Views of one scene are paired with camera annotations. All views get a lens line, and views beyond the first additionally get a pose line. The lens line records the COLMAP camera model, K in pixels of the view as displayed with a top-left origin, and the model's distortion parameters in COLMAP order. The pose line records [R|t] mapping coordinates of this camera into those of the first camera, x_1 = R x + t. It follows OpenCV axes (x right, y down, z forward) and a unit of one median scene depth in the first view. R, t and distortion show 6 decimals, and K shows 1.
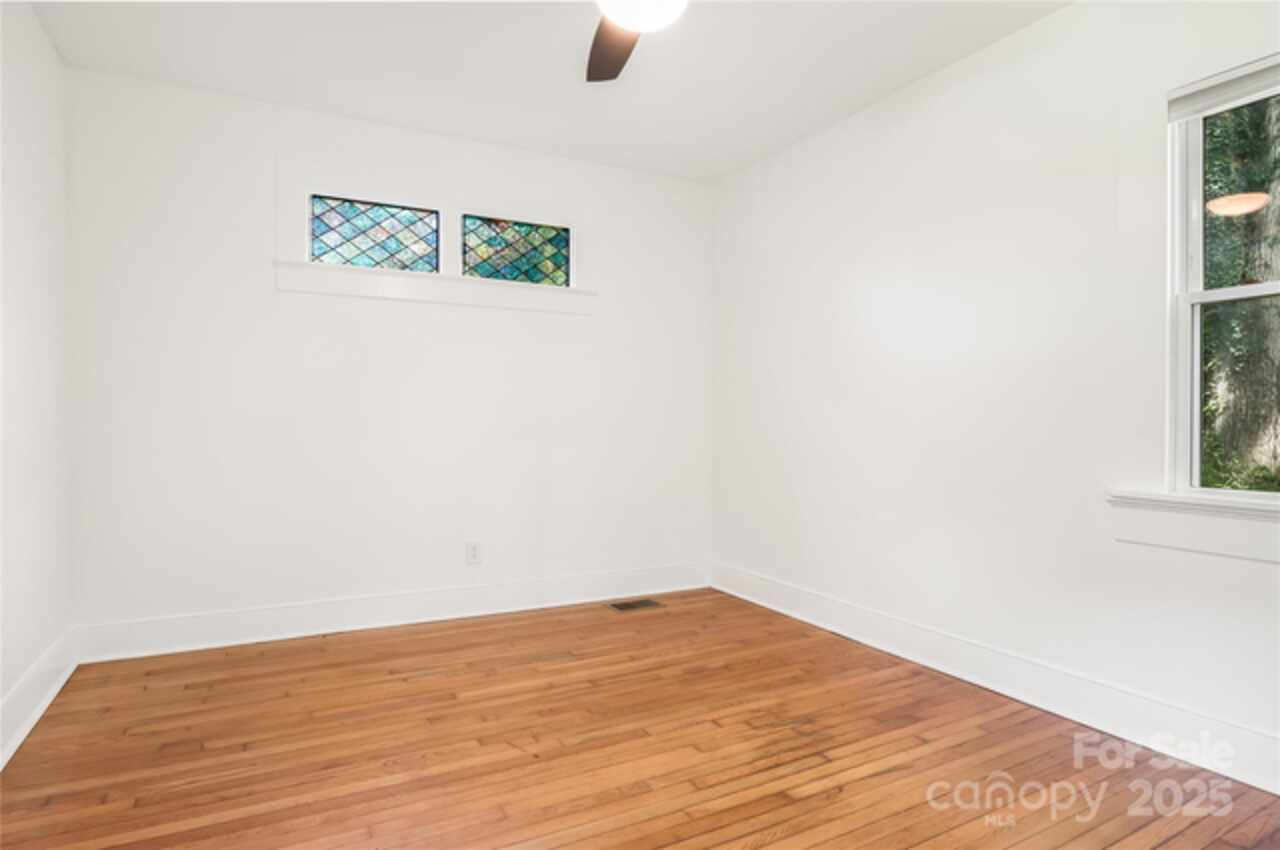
lens RADIAL K [[673.7, 0, 644.4], [0, 673.7, 425.1], [0, 0, 1]] dist [-0.034173, 0.011390]
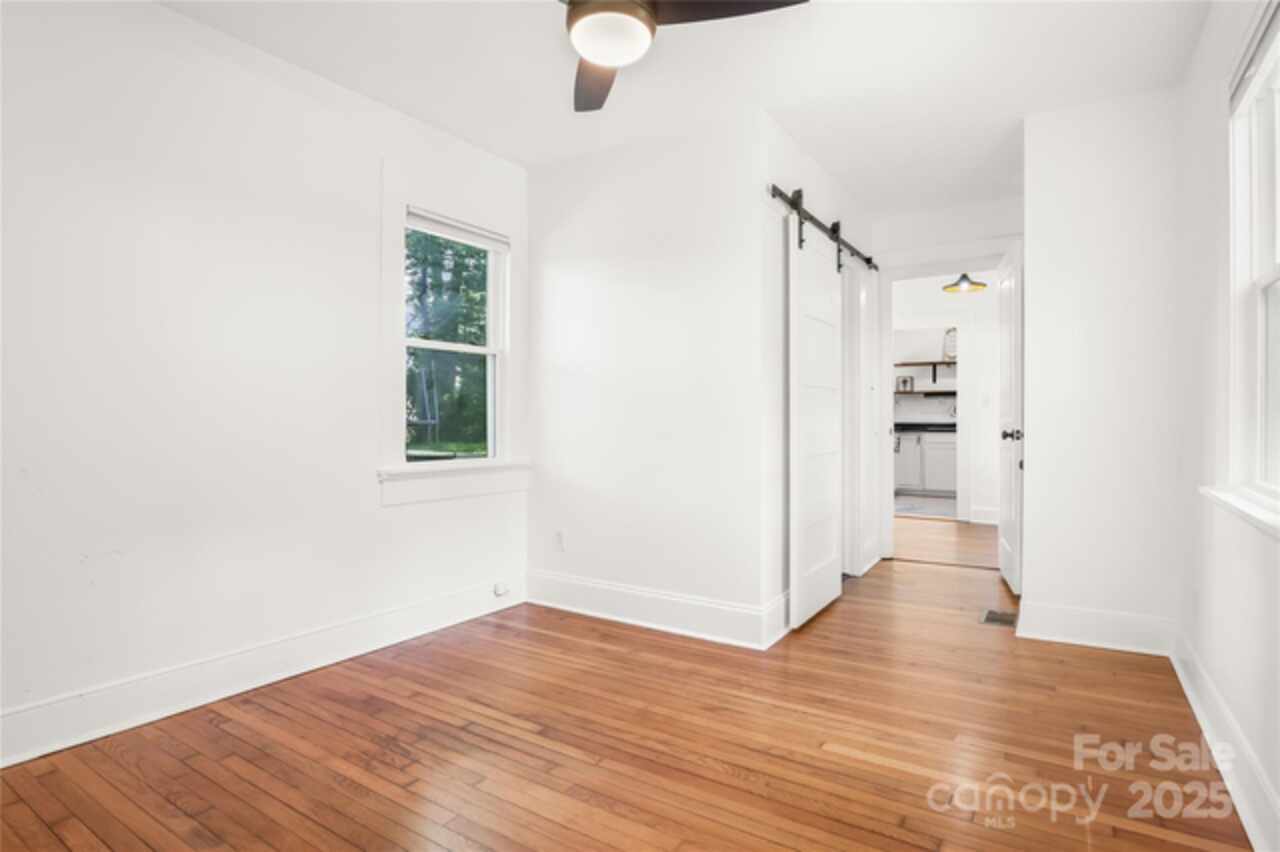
lens RADIAL K [[673.7, 0, 643.2], [0, 673.7, 424.1], [0, 0, 1]] dist [-0.034173, 0.011390]
pose [[-0.454283, -0.011499, 0.890783, -0.775303], [0.000307, 0.999915, 0.013064, -0.025917], [-0.890857, 0.006208, -0.454241, 1.106150]]
